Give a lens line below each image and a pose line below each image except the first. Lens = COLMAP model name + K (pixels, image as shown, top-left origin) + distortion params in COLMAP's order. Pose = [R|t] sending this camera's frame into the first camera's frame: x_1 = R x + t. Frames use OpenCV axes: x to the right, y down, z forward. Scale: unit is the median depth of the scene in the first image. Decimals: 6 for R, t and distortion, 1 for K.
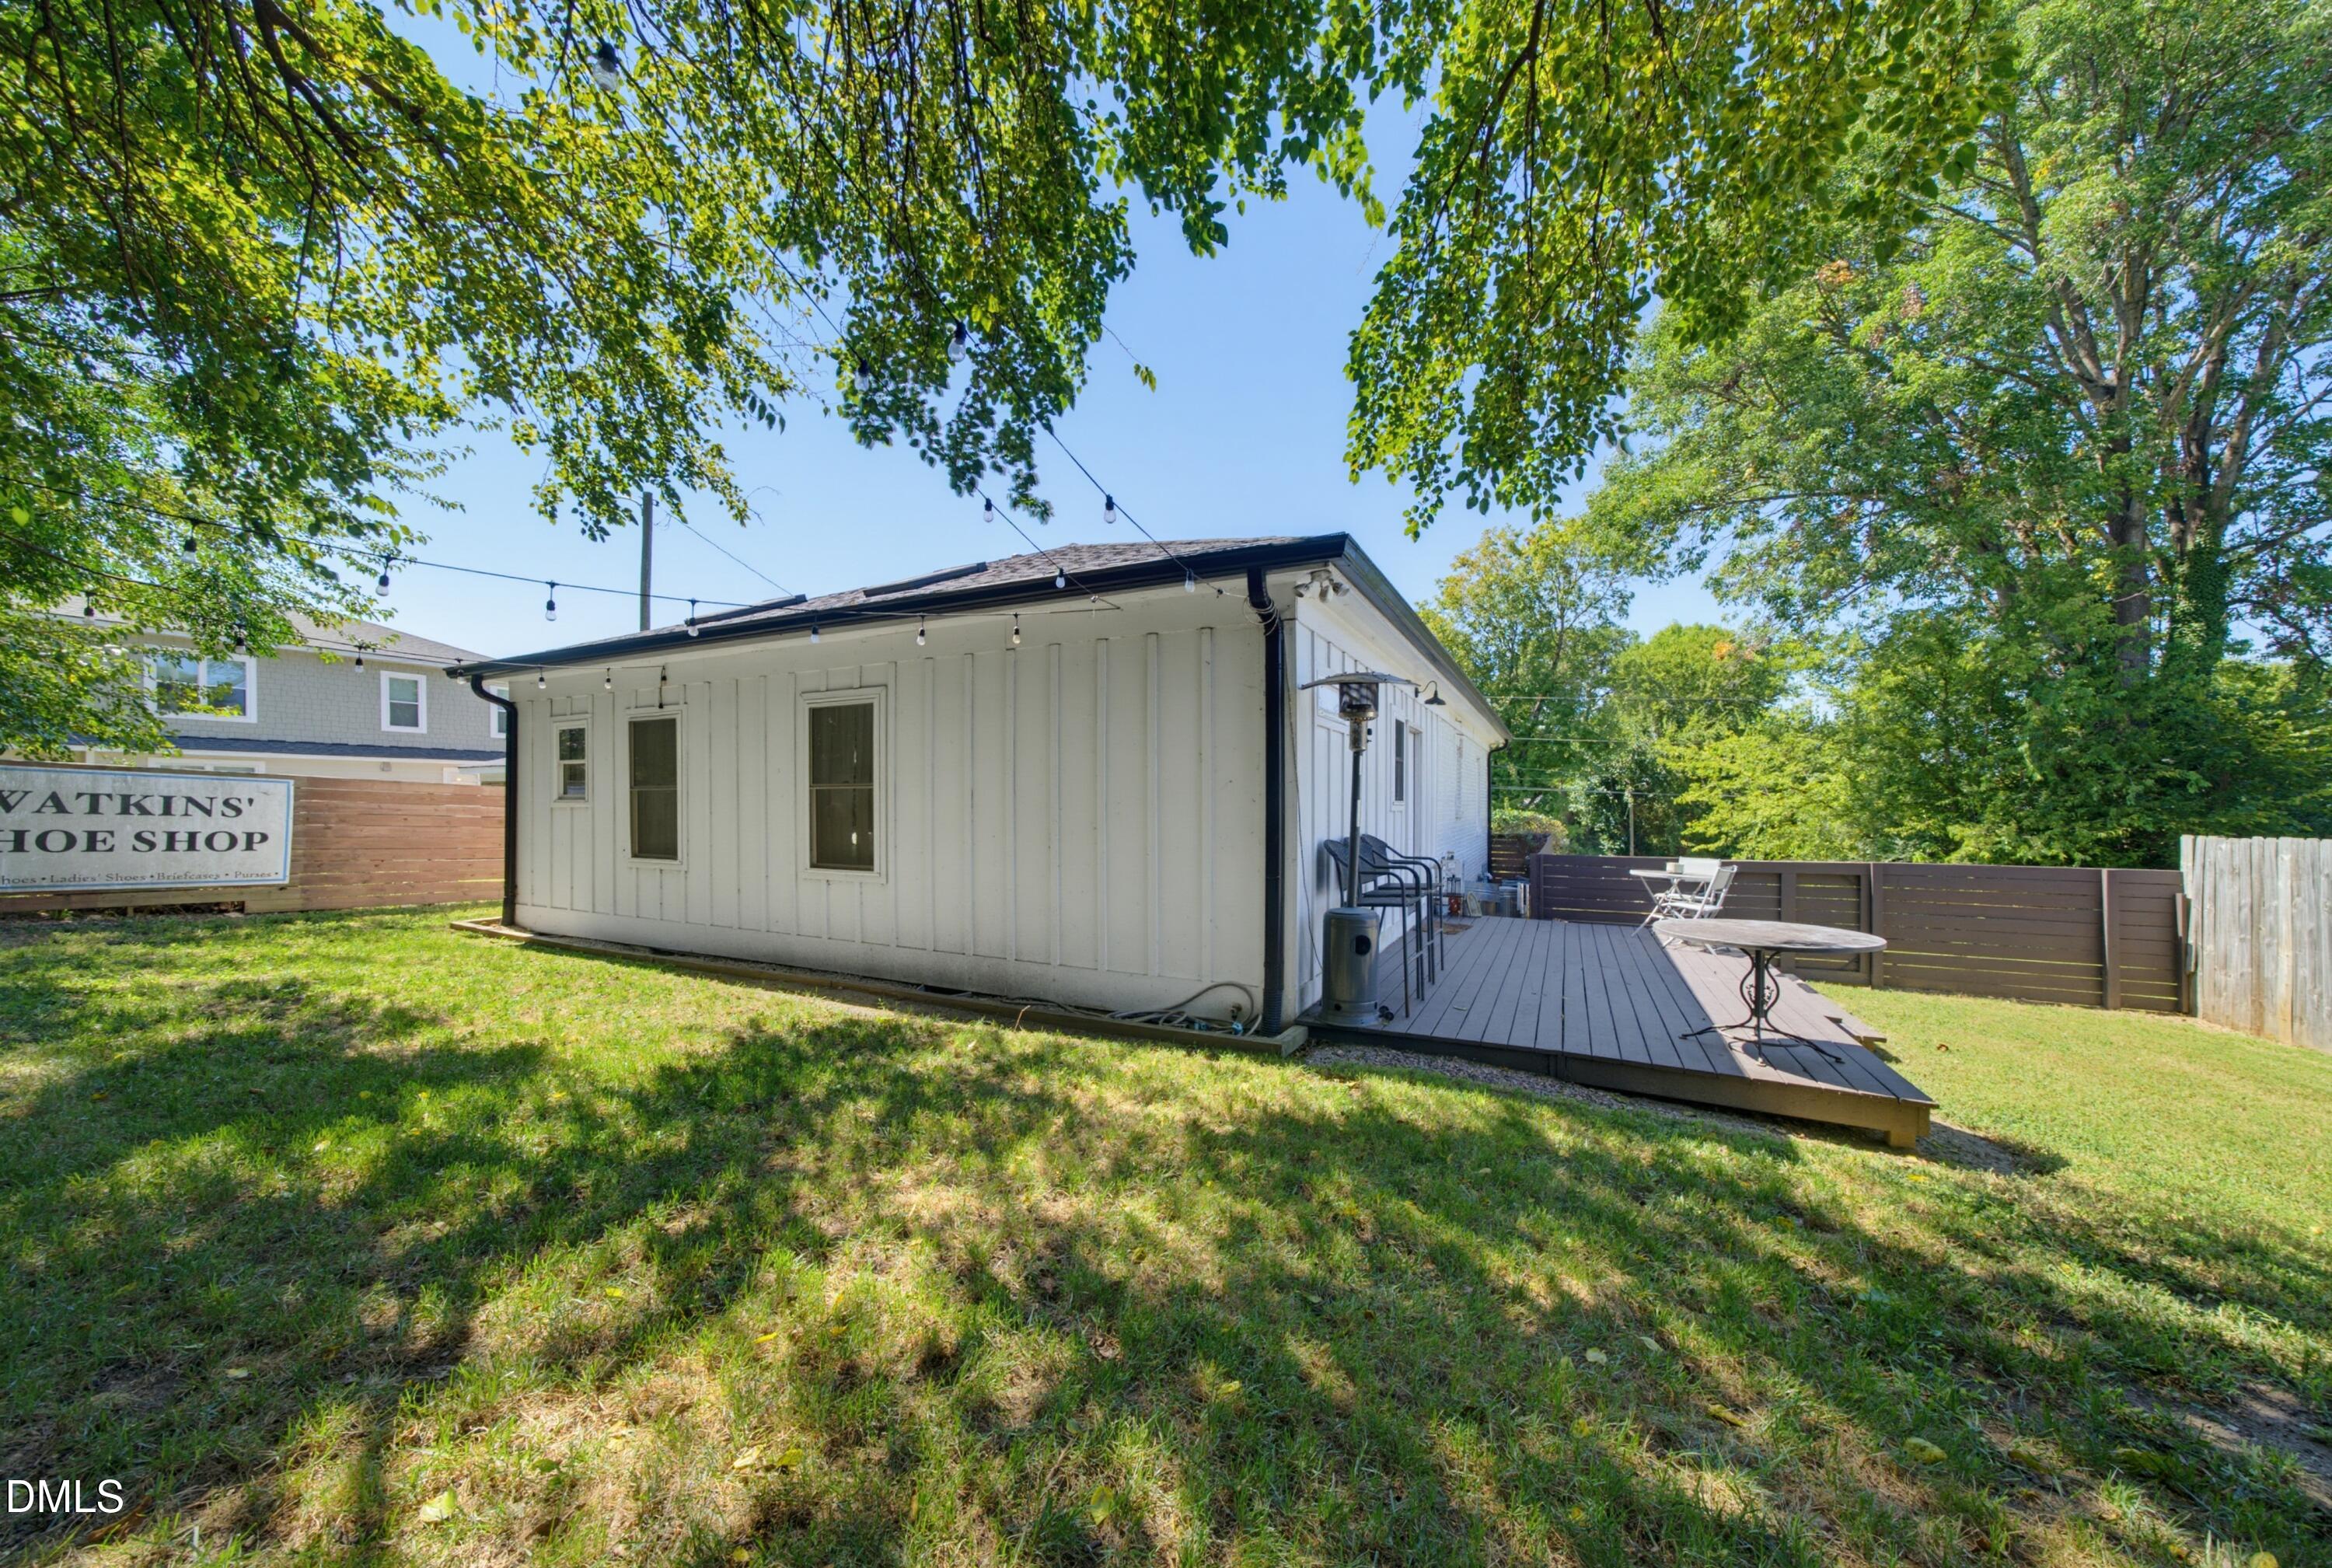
lens RADIAL K [[815.5, 0, 1160.2], [0, 815.5, 805.5], [0, 0, 1]] dist [0.002202, 0.000319]
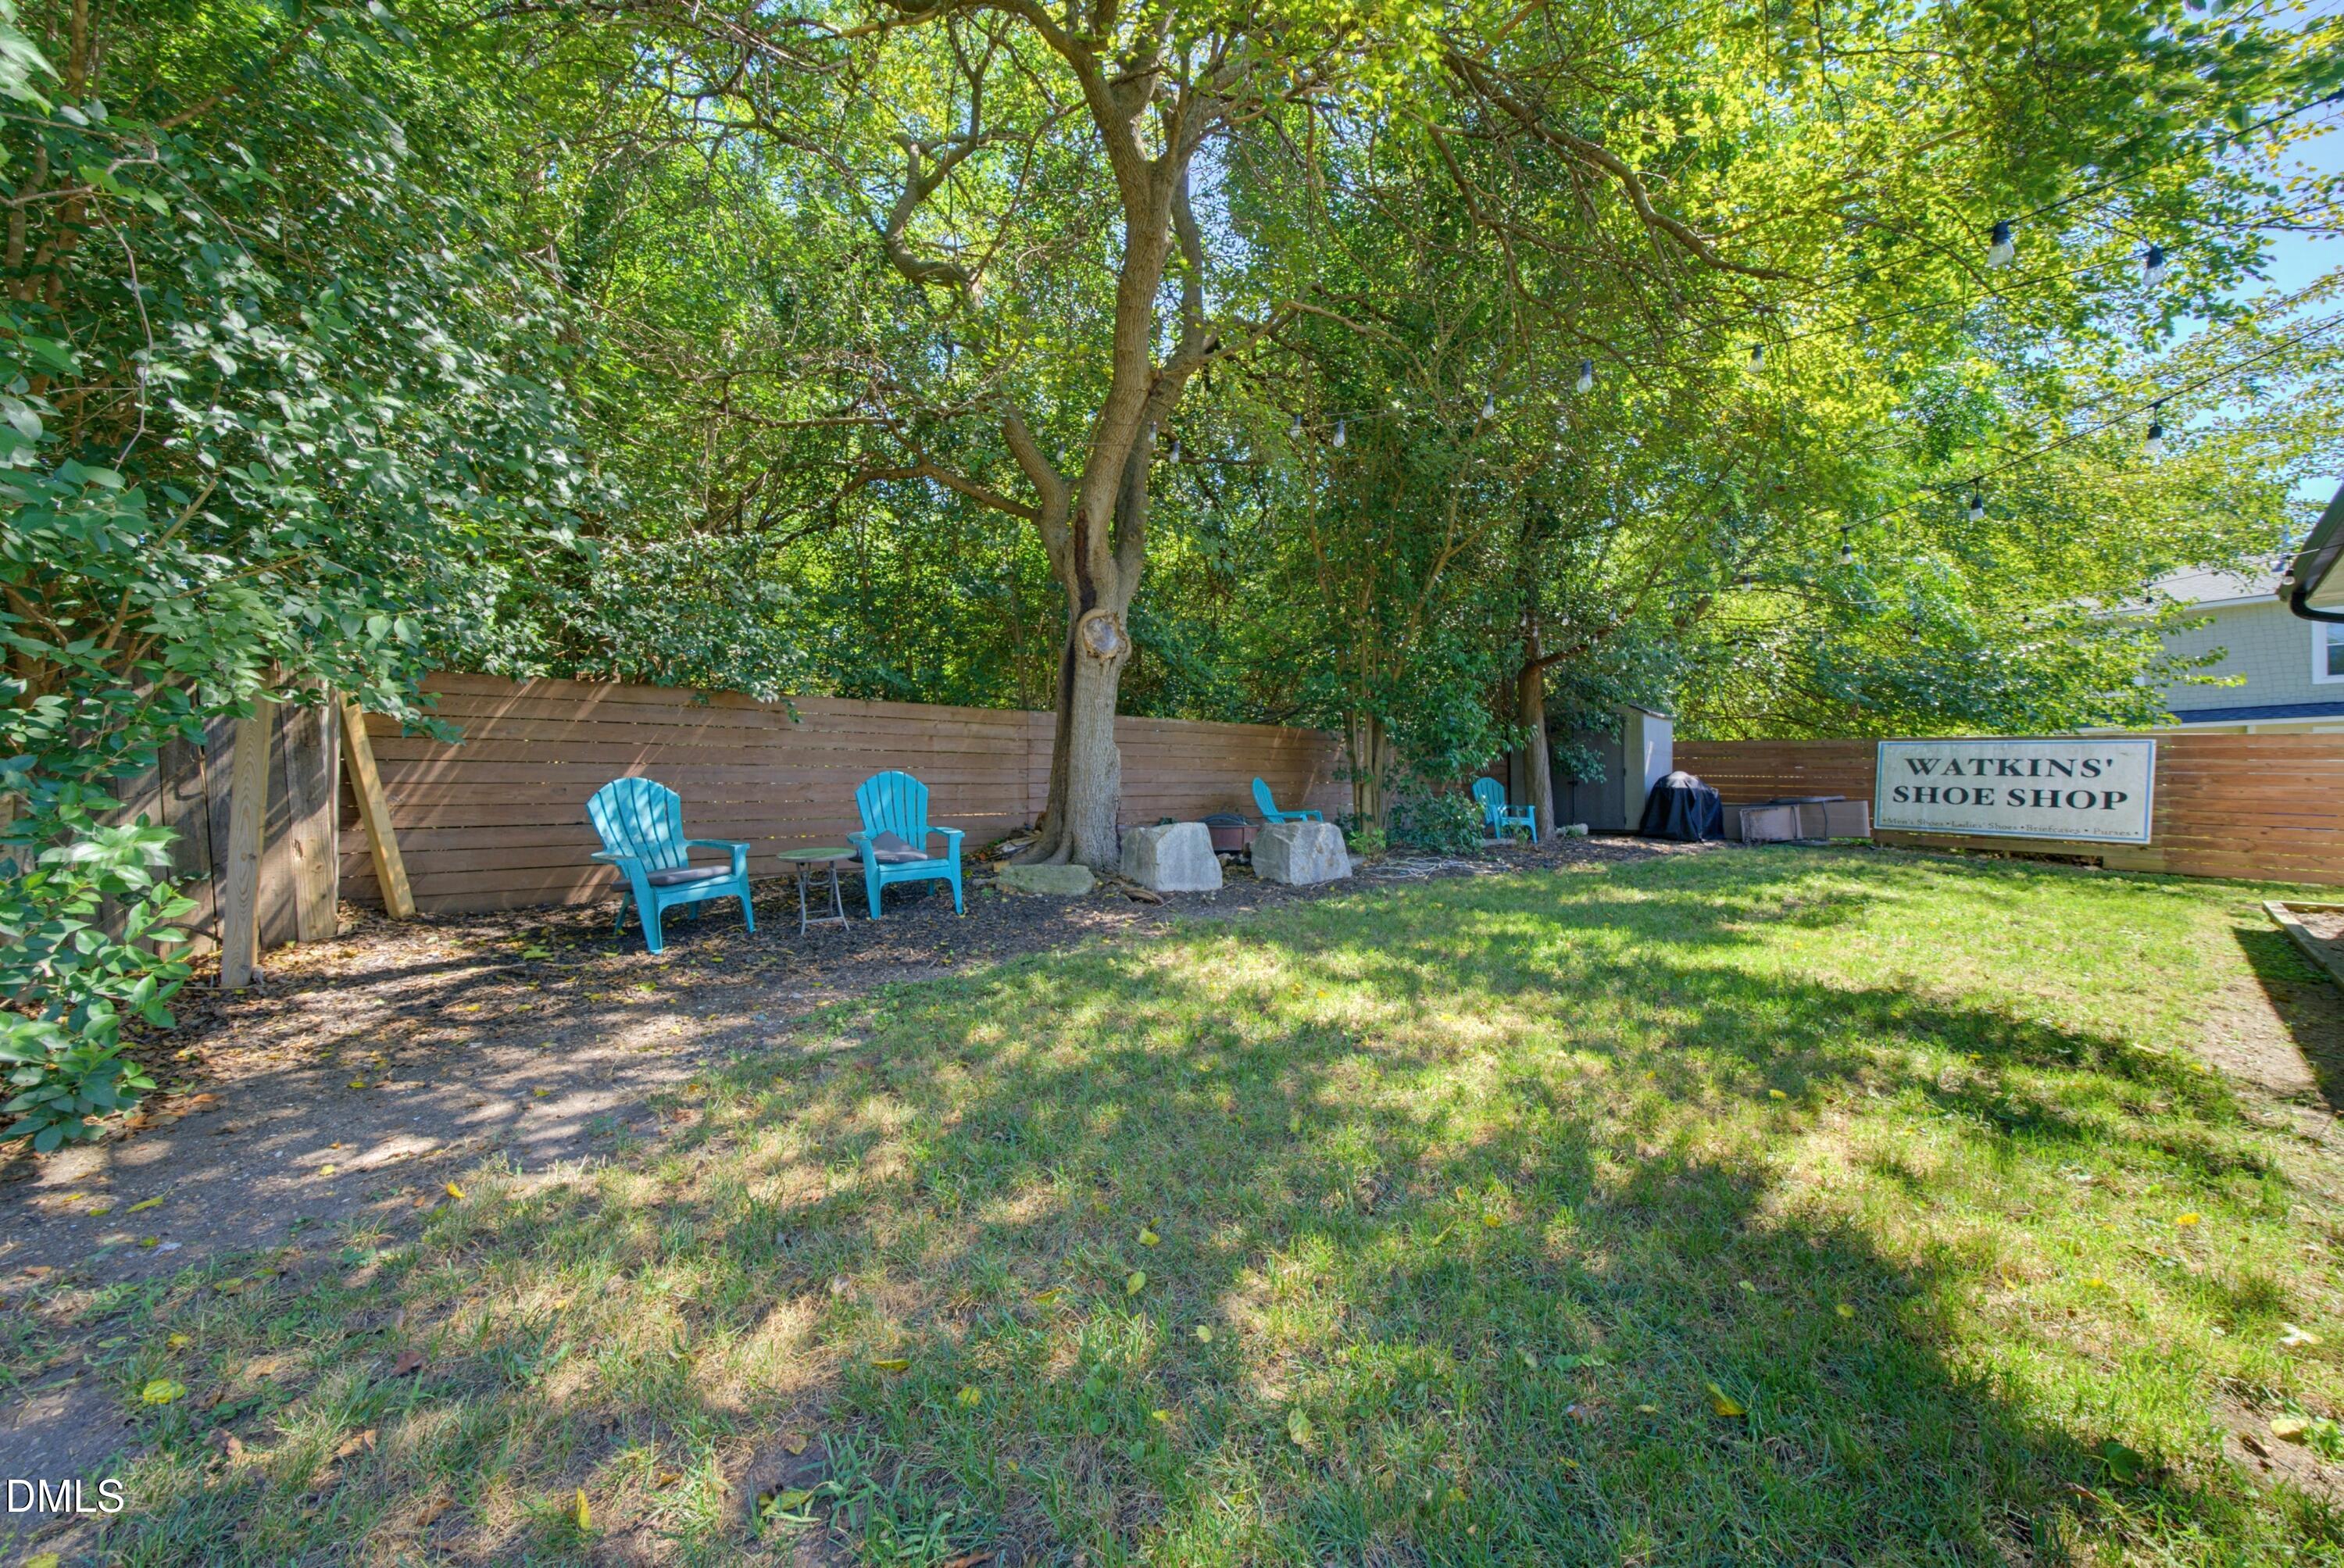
lens RADIAL K [[819.7, 0, 1170.9], [0, 819.7, 783.9], [0, 0, 1]] dist [0.002202, 0.000319]
pose [[-0.367065, 0.000198, -0.930195, 0.327379], [0.011393, 0.999926, -0.004283, 0.014187], [0.930125, -0.012170, -0.367040, 0.282305]]
